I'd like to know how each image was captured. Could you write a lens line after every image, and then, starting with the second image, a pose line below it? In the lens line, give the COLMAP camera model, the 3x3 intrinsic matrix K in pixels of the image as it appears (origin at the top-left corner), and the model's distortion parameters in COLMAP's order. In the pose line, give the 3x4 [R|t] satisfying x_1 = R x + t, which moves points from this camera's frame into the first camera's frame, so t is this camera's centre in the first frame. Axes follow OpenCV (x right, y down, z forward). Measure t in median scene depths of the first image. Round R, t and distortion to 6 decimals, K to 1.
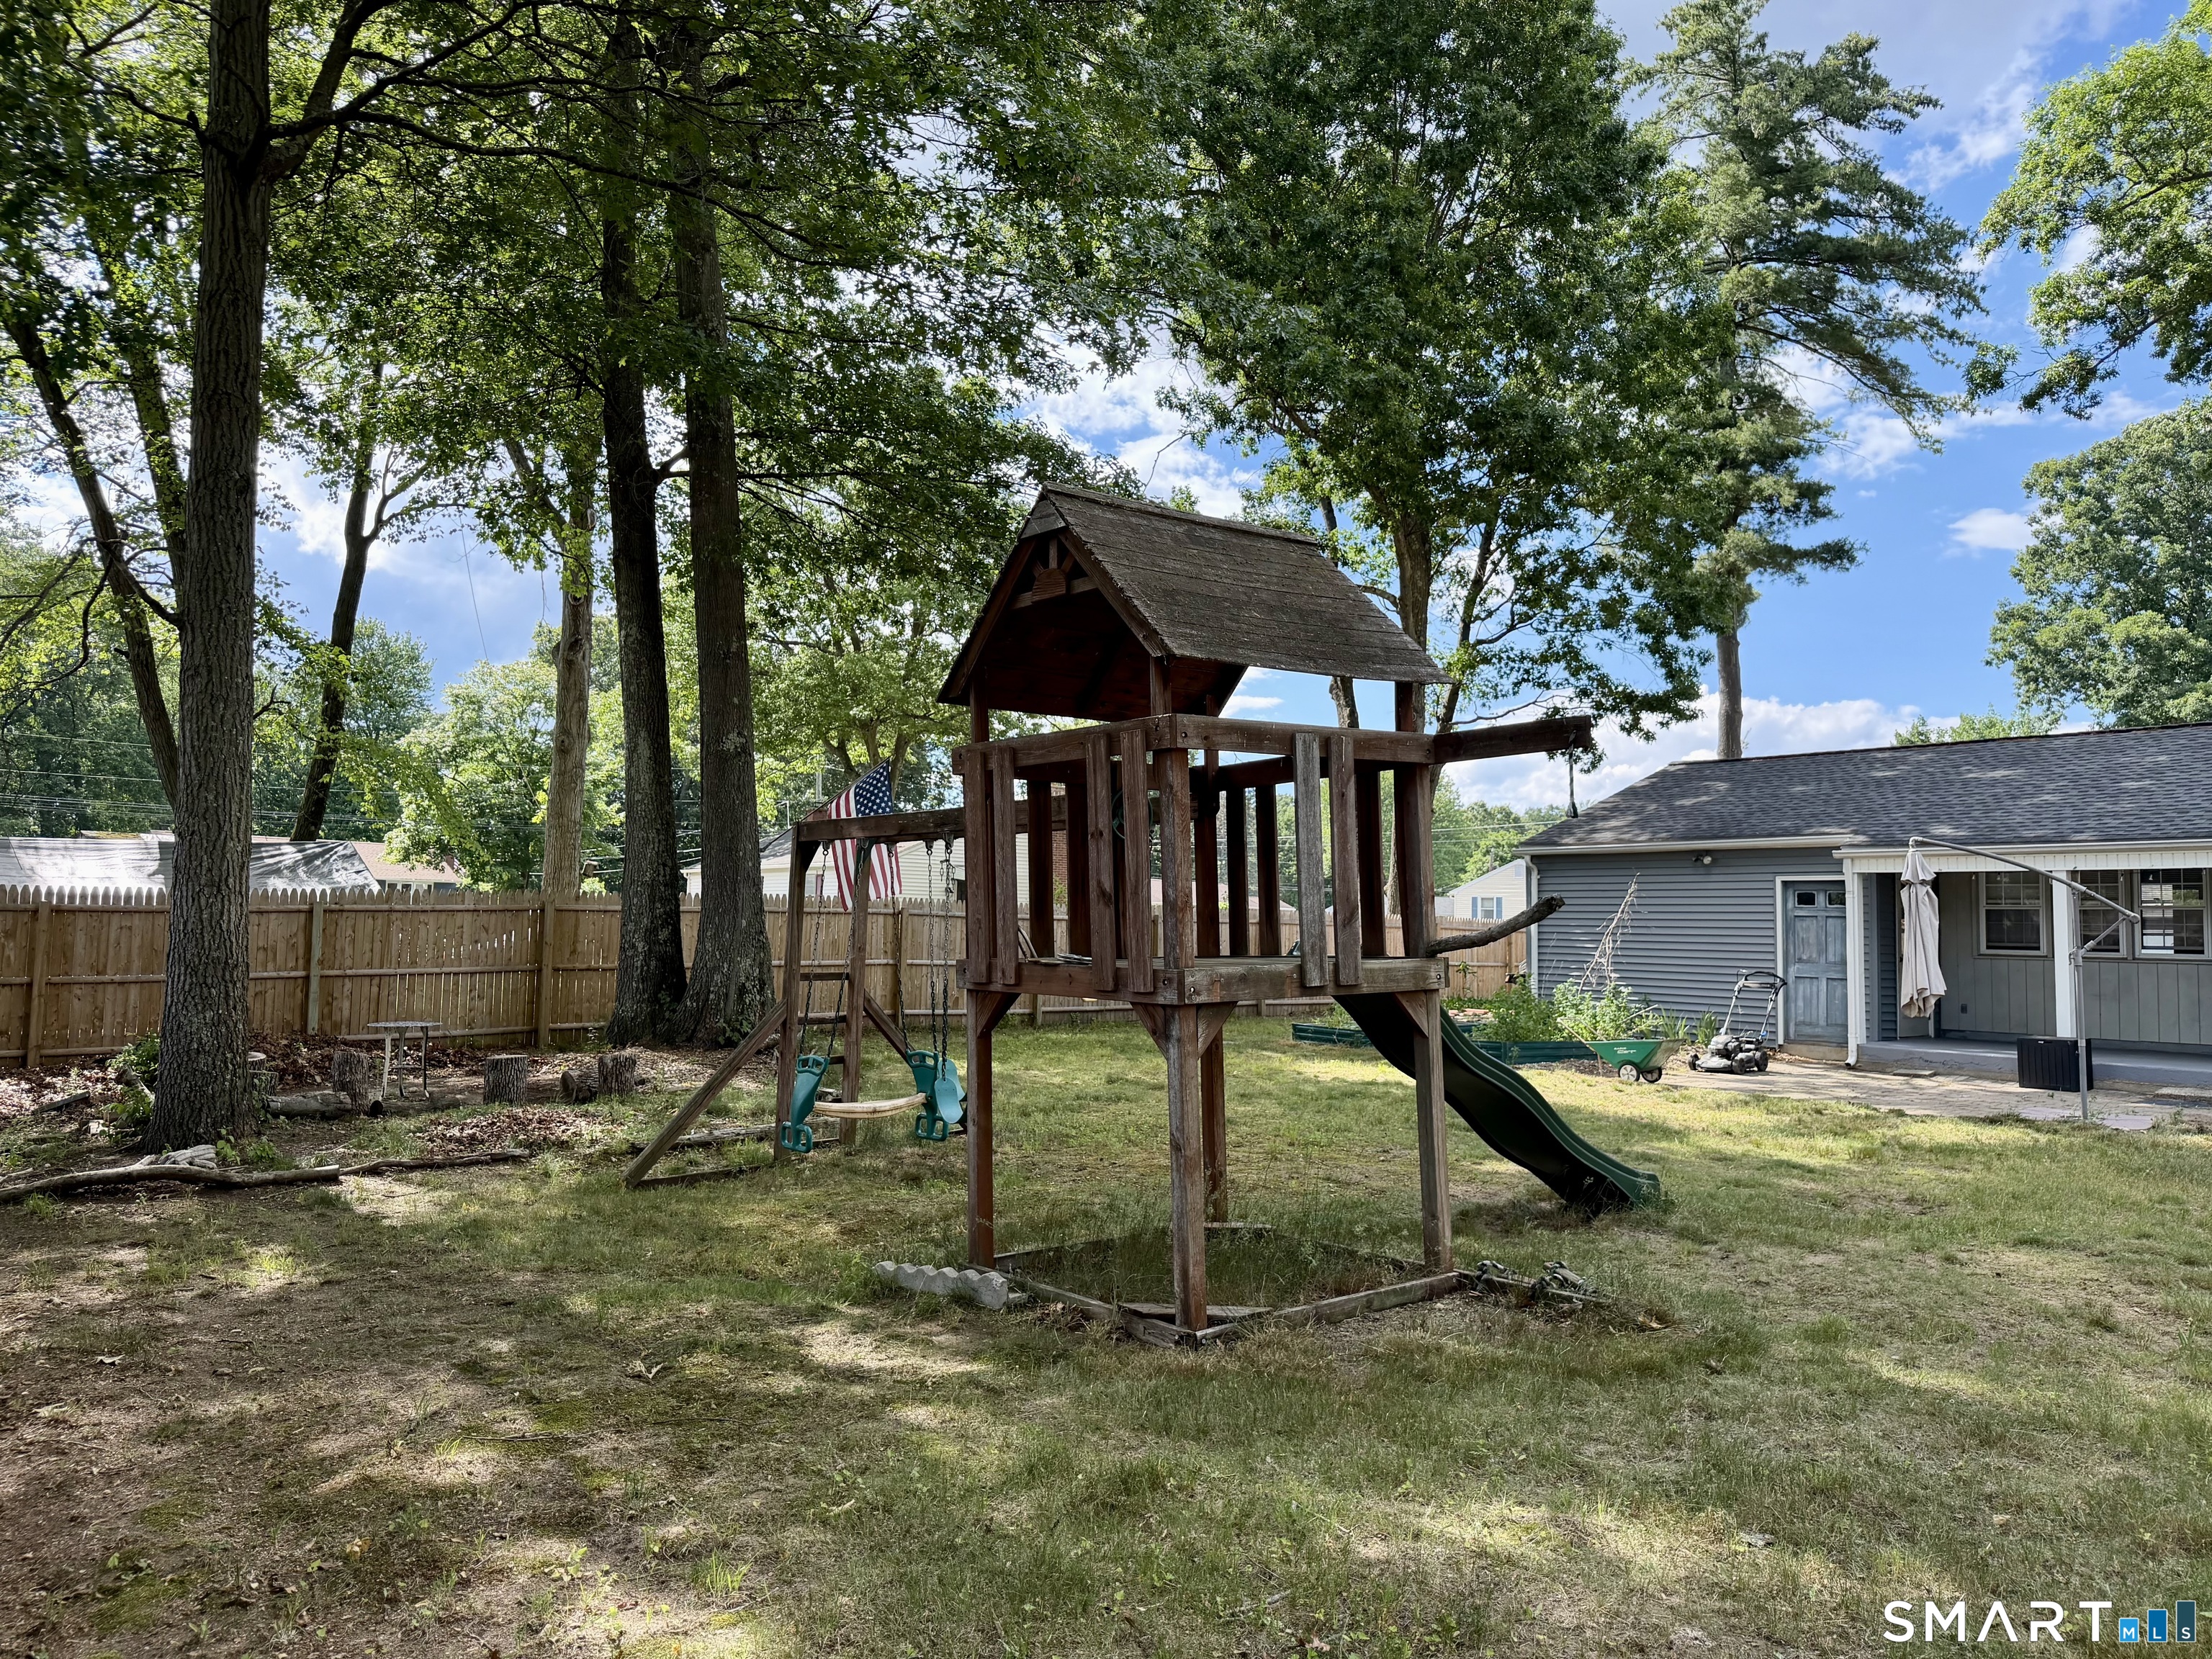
lens RADIAL K [[1554.4, 0, 1106.0], [0, 1554.4, 829.5], [0, 0, 1]] dist [0.027645, -0.043848]
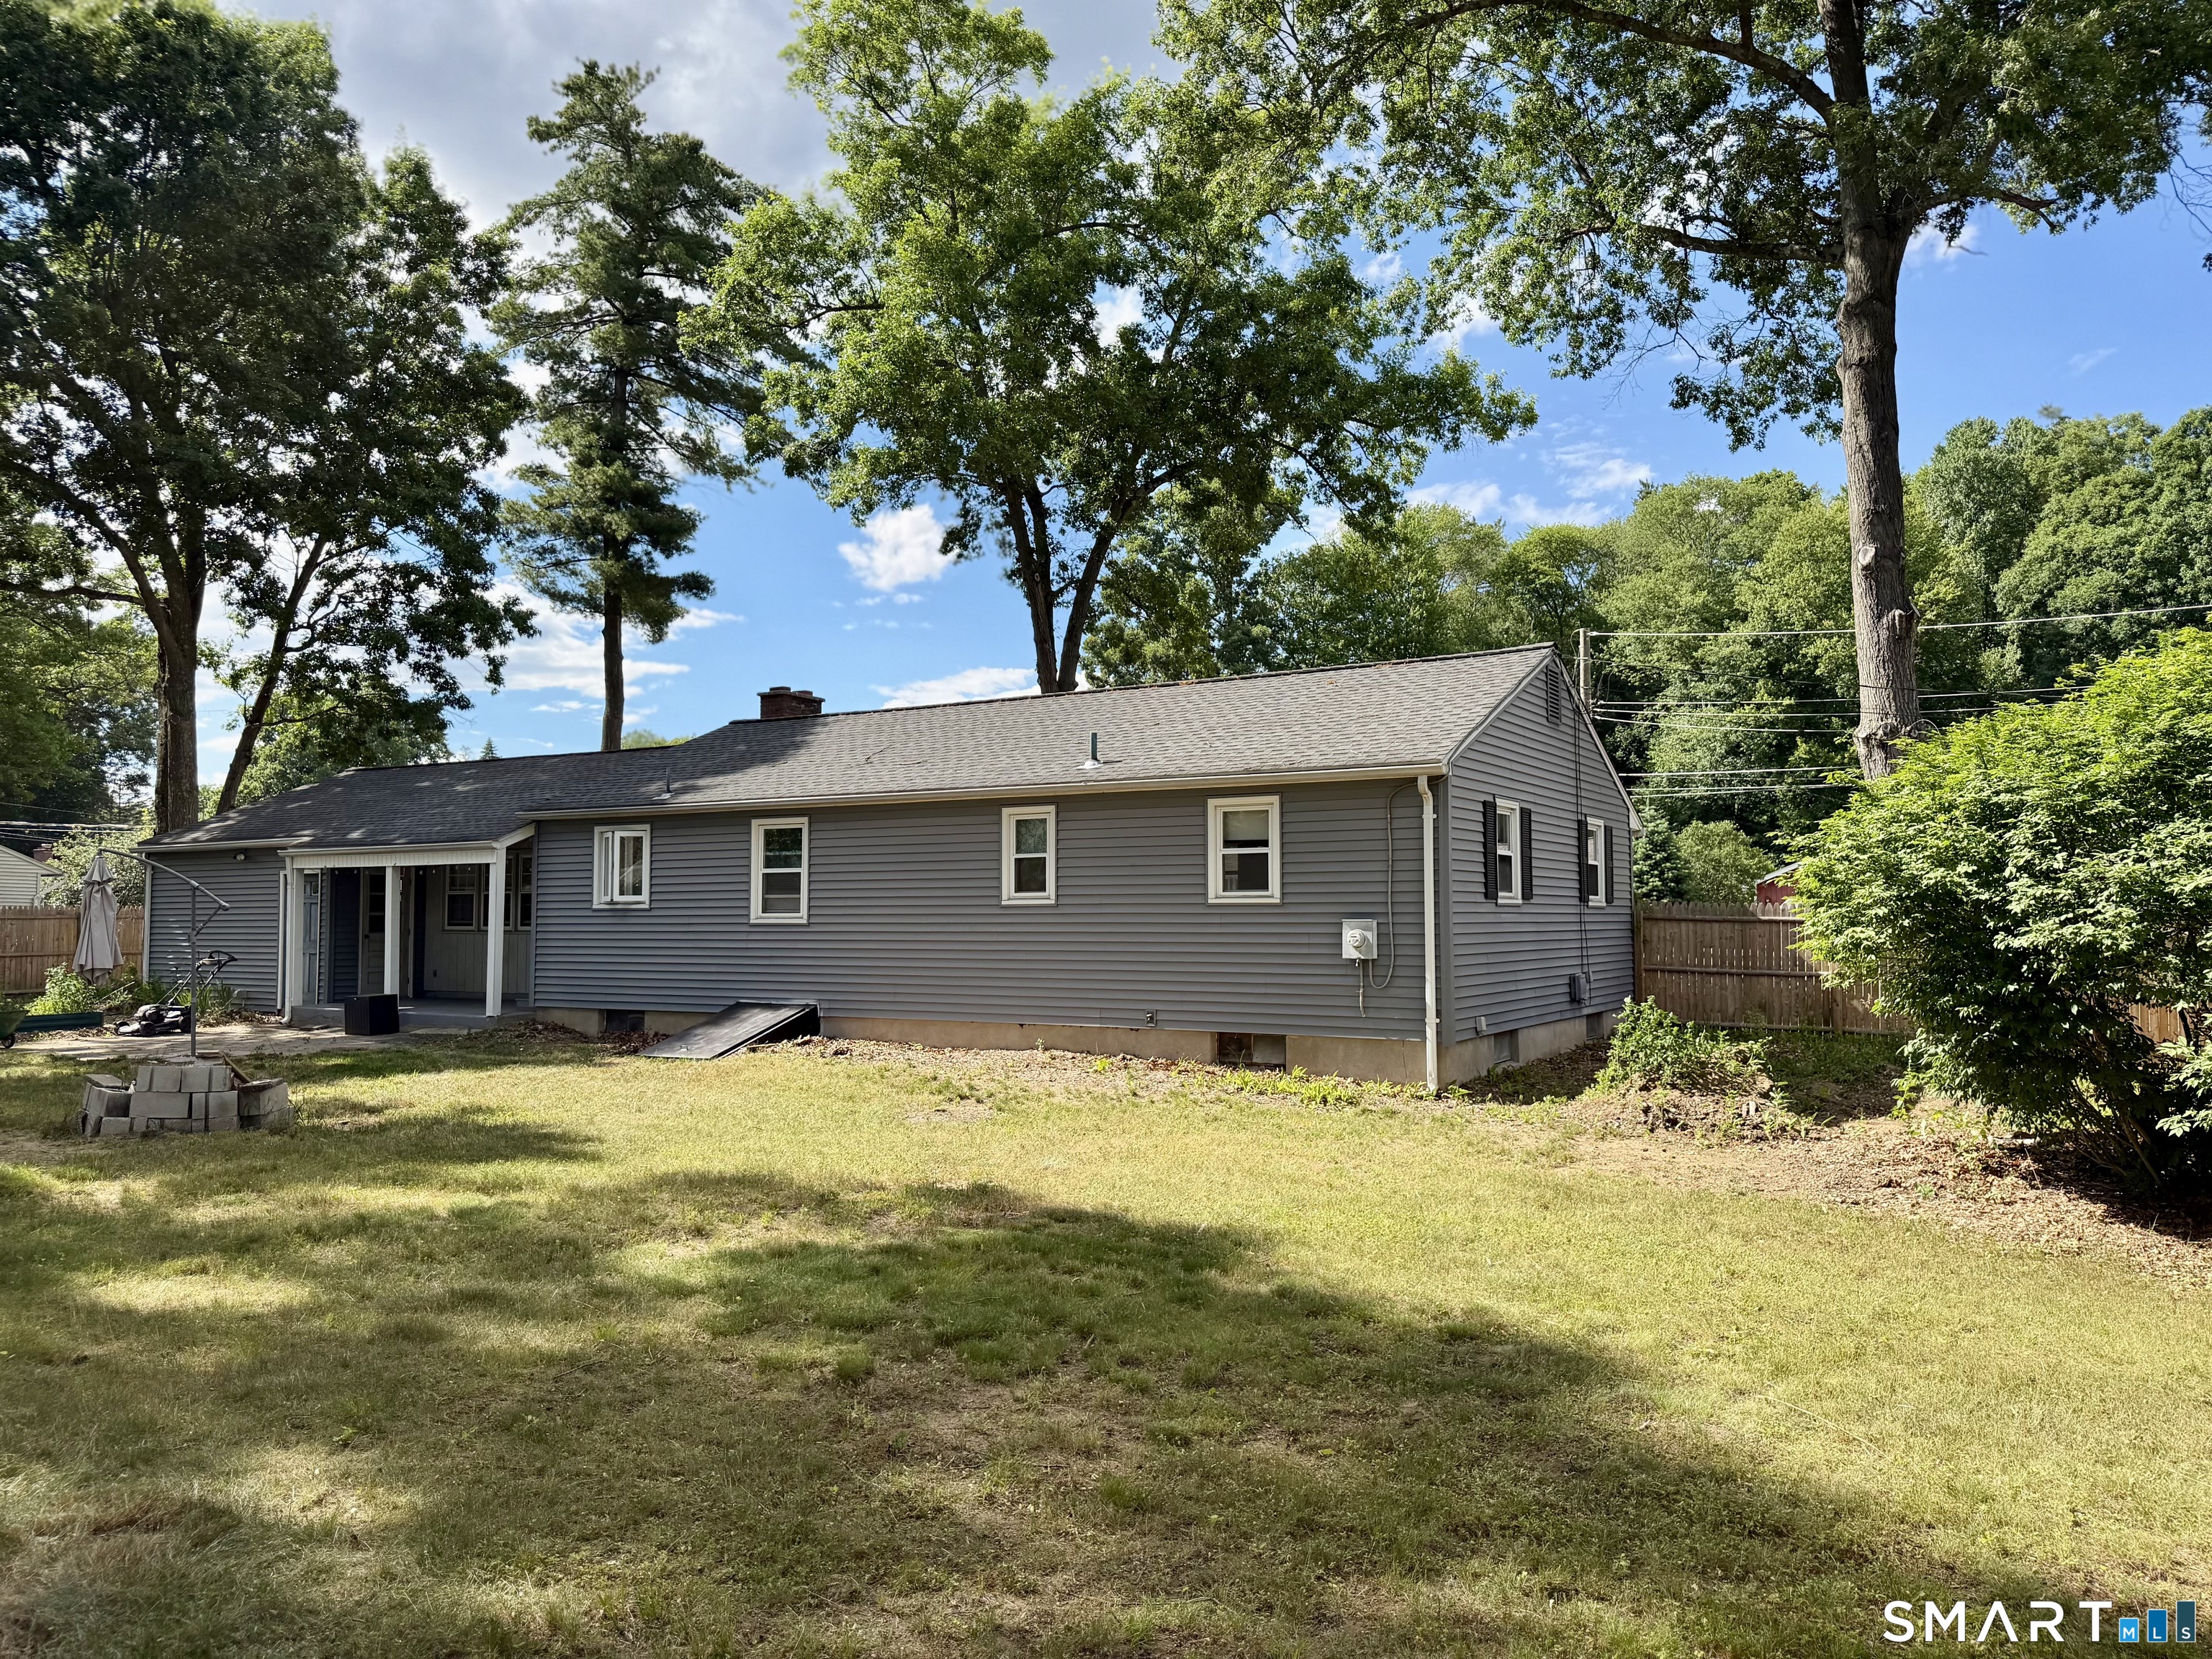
lens RADIAL K [[1542.3, 0, 1101.3], [0, 1542.3, 822.6], [0, 0, 1]] dist [0.117354, -0.189995]
pose [[0.920847, -0.001510, 0.389922, 0.587107], [-0.002865, 0.999939, 0.010639, -0.024337], [-0.389914, -0.010914, 0.920787, -0.400022]]
